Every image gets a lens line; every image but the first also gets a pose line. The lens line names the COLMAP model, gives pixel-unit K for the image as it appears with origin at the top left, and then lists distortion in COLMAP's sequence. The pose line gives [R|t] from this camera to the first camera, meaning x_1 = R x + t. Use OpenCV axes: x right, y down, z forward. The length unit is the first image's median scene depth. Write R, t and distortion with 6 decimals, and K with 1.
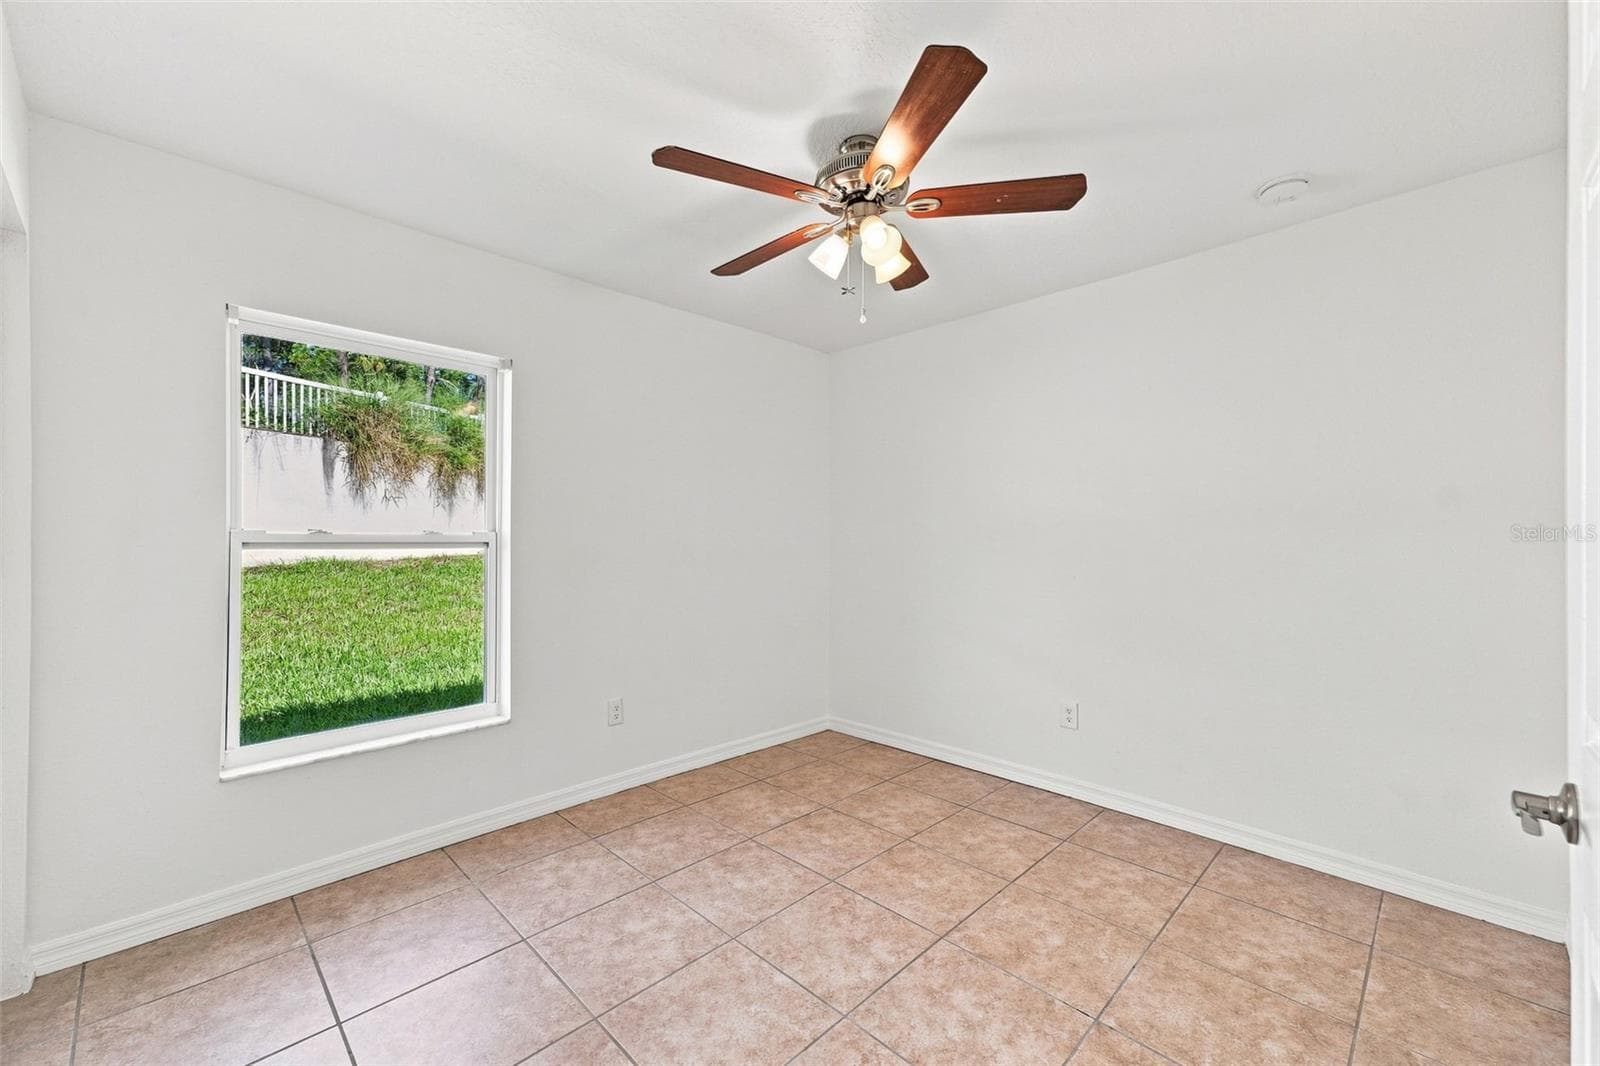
lens RADIAL K [[646.6, 0, 797.0], [0, 646.6, 537.7], [0, 0, 1]] dist [0.015045, 0.000507]
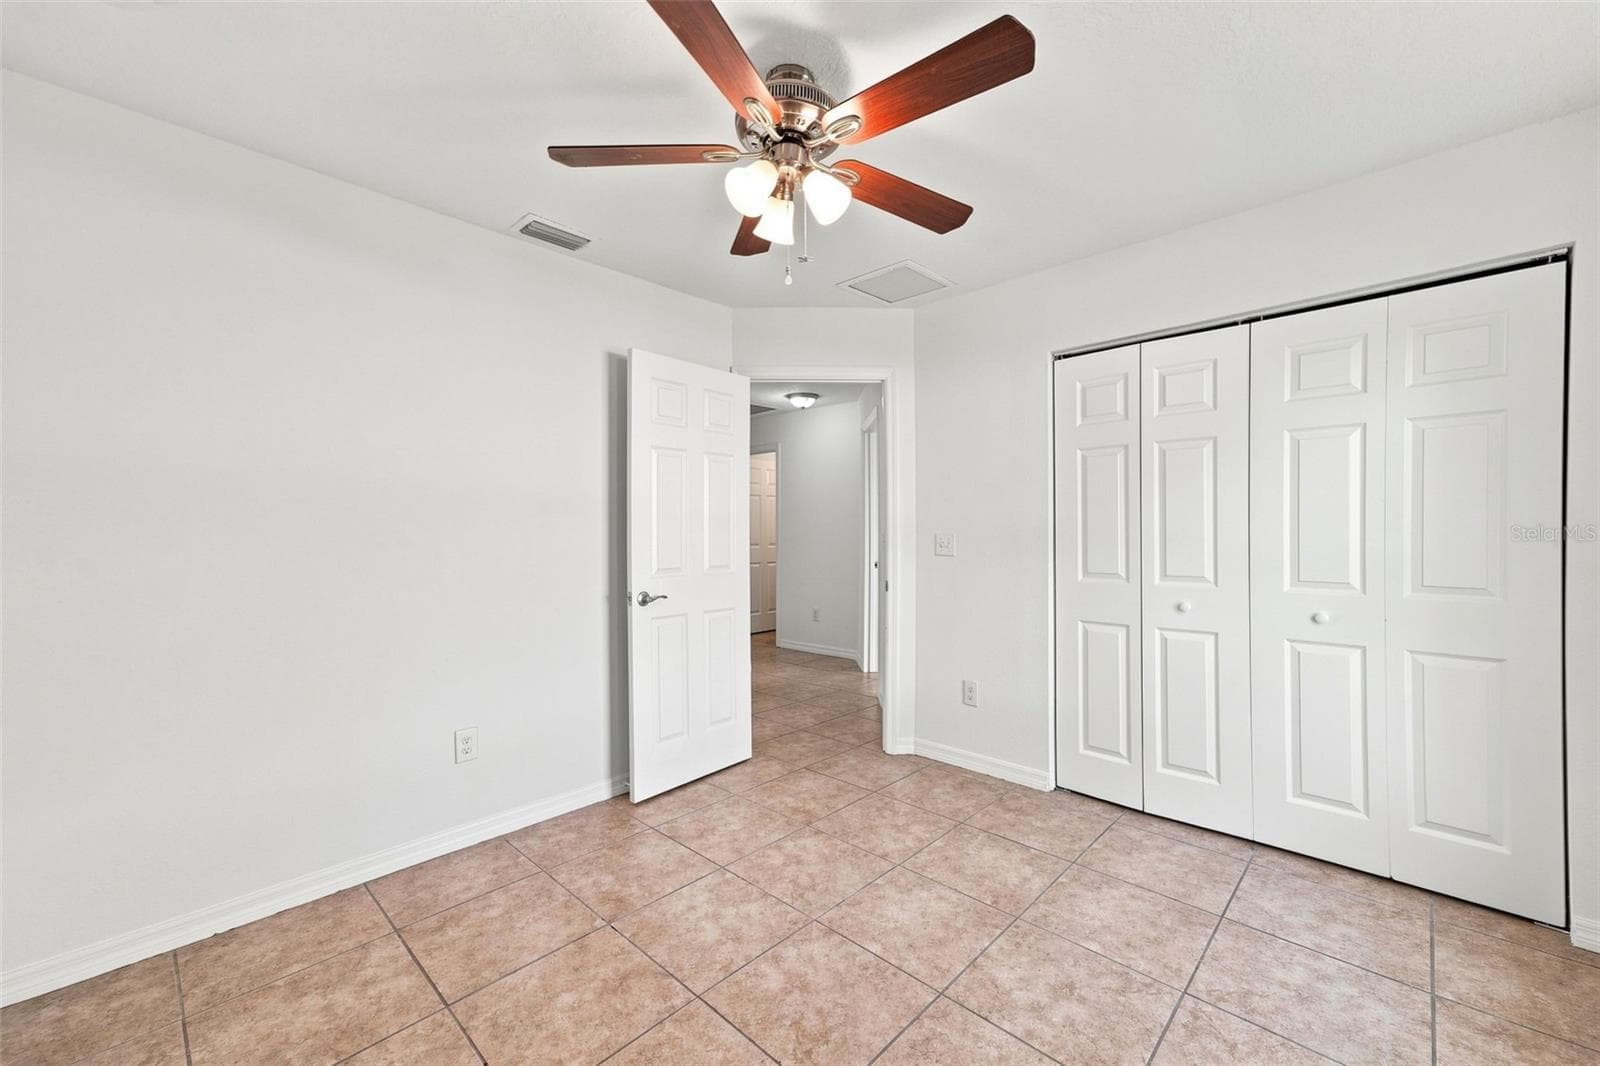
lens RADIAL K [[646.6, 0, 792.9], [0, 646.6, 535.9], [0, 0, 1]] dist [0.015045, 0.000507]
pose [[-0.999842, 0.005470, -0.016887, 0.115706], [0.005212, 0.999870, 0.015271, -0.002065], [0.016969, 0.015180, -0.999741, 1.951360]]
